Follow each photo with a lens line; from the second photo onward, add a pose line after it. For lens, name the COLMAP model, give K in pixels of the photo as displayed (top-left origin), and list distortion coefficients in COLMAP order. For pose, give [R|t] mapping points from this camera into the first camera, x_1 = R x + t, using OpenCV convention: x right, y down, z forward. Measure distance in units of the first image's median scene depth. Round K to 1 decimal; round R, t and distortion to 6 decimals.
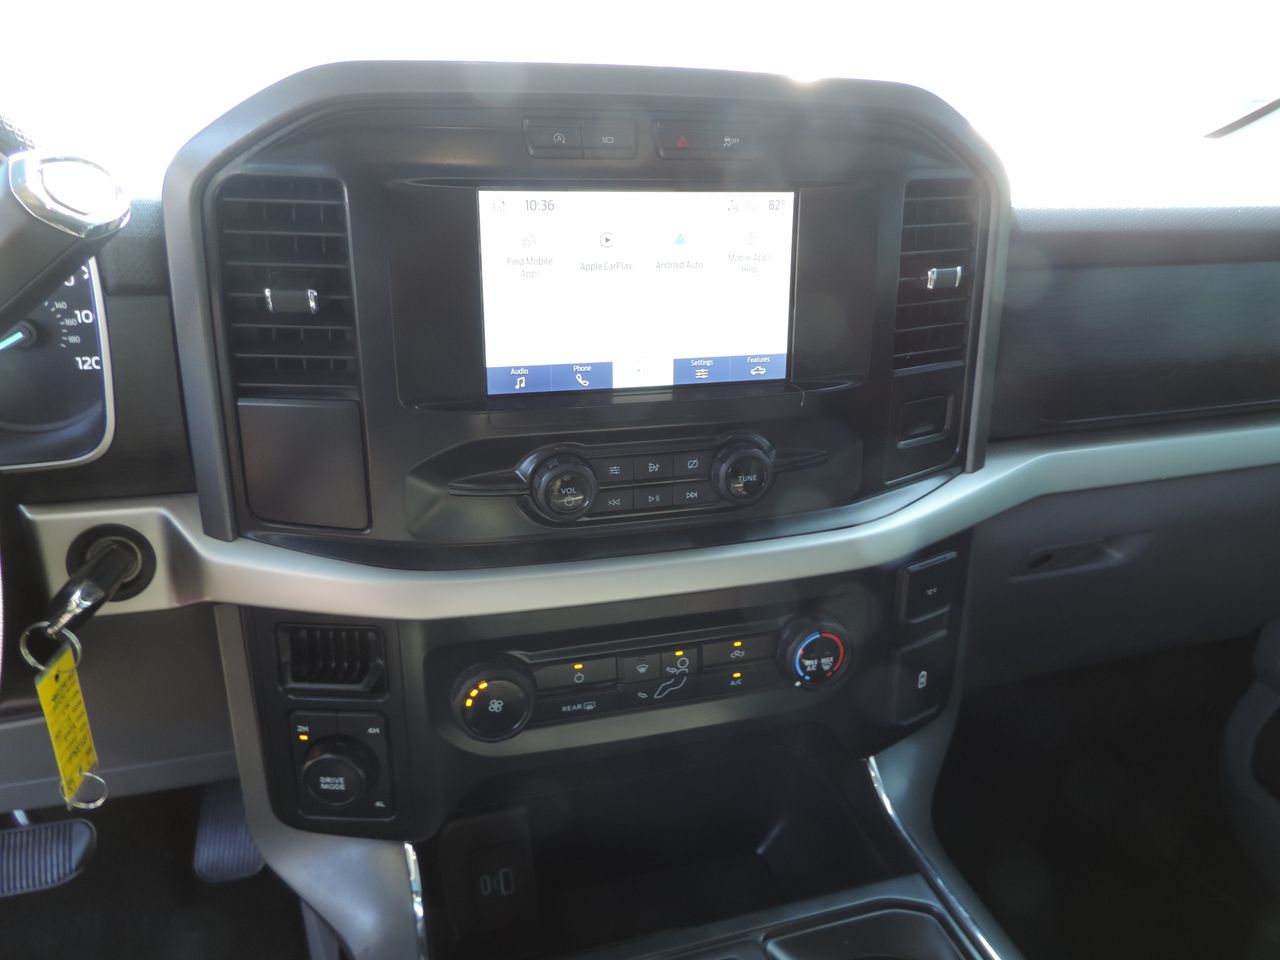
lens RADIAL K [[885.2, 0, 640.0], [0, 885.2, 480.0], [0, 0, 1]] dist [-0.019514, -0.002073]
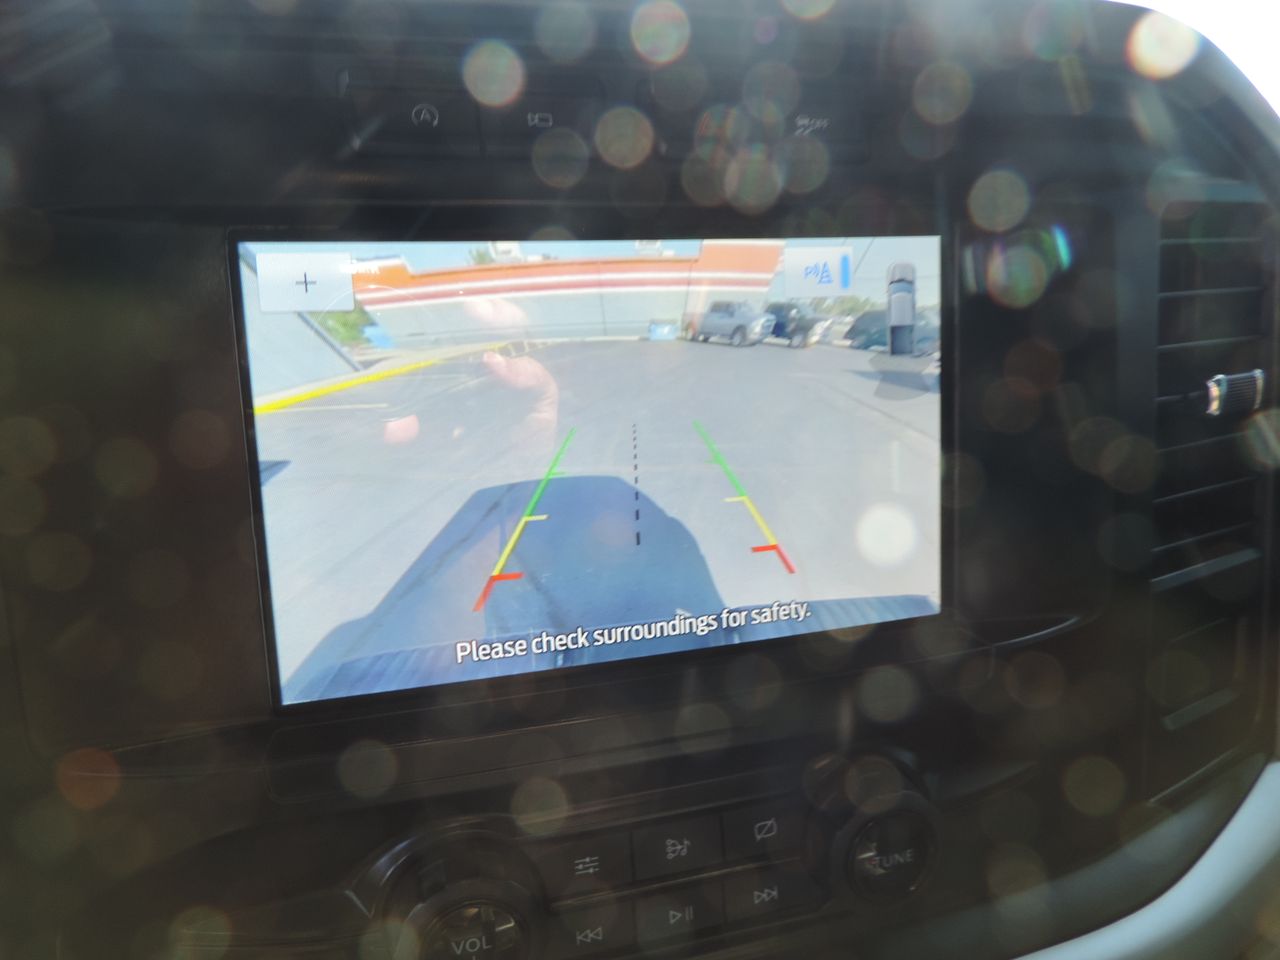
lens RADIAL K [[885.2, 0, 640.0], [0, 885.2, 480.0], [0, 0, 1]] dist [-0.019514, -0.002073]
pose [[0.998987, -0.044047, 0.009213, 0.001105], [0.044921, 0.988281, -0.145884, -0.126499], [-0.002679, 0.146150, 0.989259, 0.533017]]
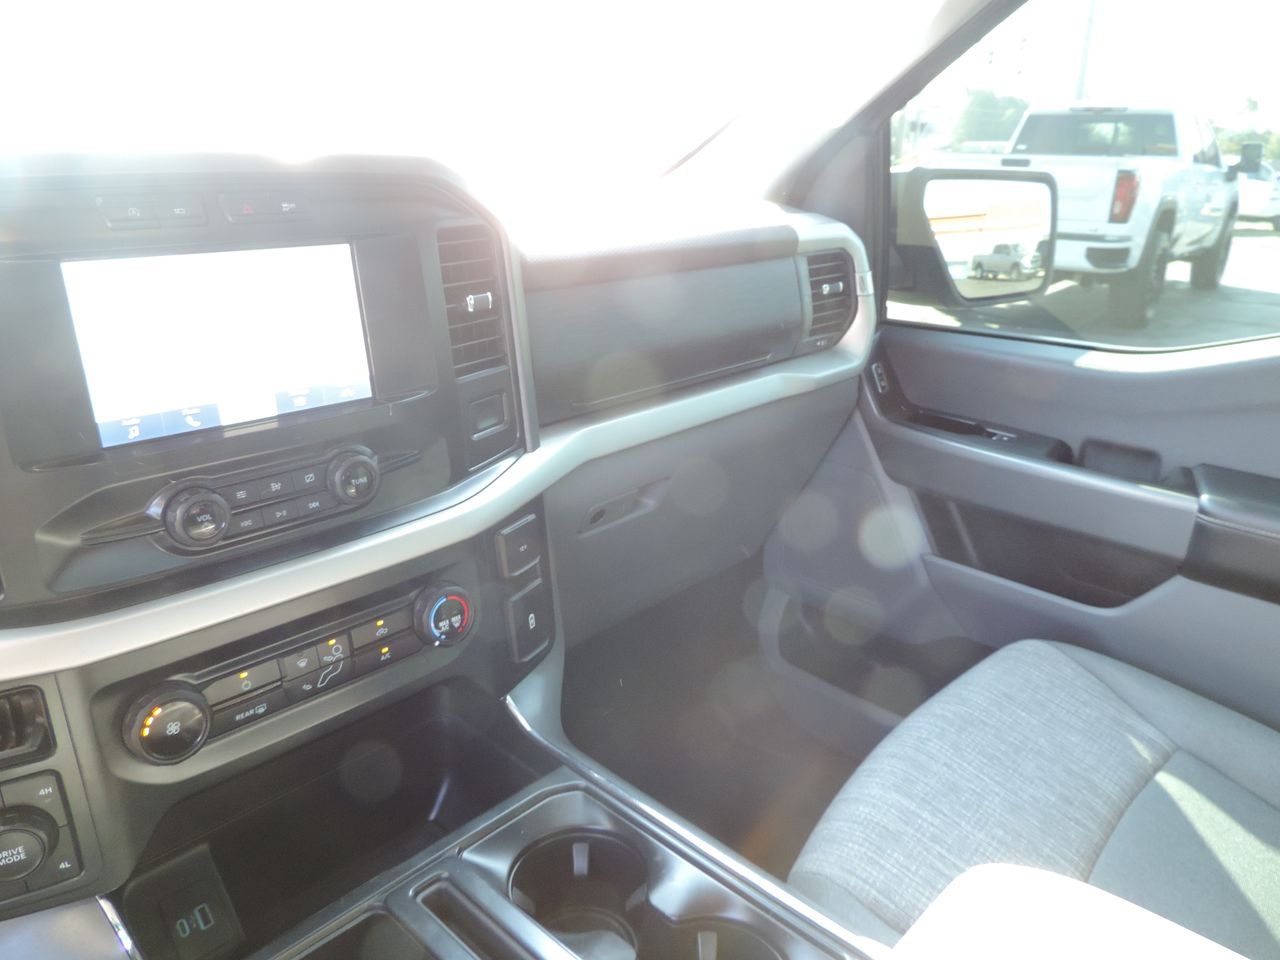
lens RADIAL K [[885.2, 0, 640.0], [0, 885.2, 480.0], [0, 0, 1]] dist [-0.019514, -0.002073]
pose [[0.864757, -0.190480, 0.464664, -0.100141], [0.216609, 0.976254, -0.002921, 0.078026], [-0.453074, 0.103177, 0.885482, -0.215222]]
